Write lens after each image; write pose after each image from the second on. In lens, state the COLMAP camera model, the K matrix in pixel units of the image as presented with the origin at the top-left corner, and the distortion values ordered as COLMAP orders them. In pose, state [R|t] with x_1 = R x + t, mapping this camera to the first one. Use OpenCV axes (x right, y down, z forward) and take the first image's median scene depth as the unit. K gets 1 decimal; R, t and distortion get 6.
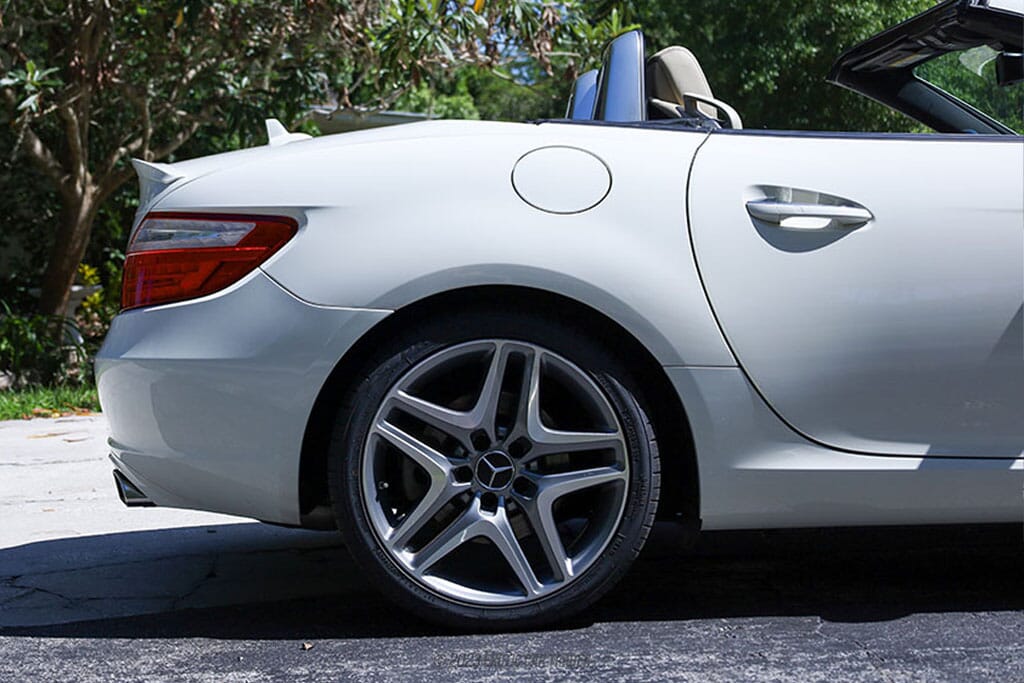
lens RADIAL K [[2151.1, 0, 424.4], [0, 2151.1, 340.9], [0, 0, 1]] dist [0.072896, 0.415007]
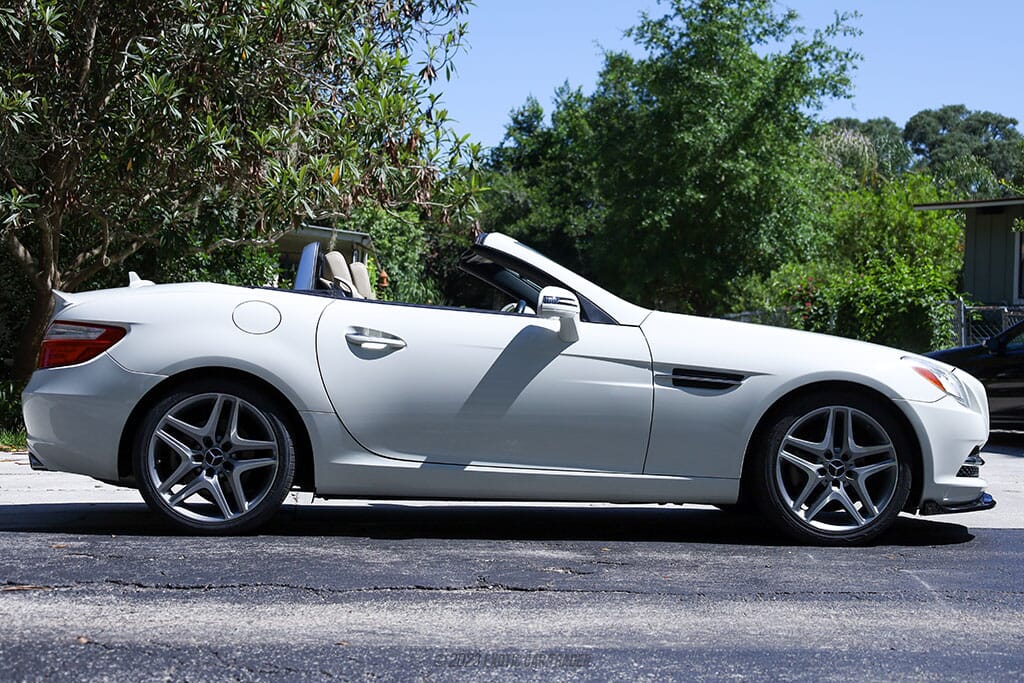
lens RADIAL K [[2019.3, 0, 512.0], [0, 2019.3, 341.5], [0, 0, 1]] dist [0.054211, 0.388404]
pose [[0.996411, 0.060347, 0.059350, 0.189254], [-0.057540, 0.997192, -0.047926, 0.025751], [-0.062075, 0.044339, 0.997086, -0.916135]]
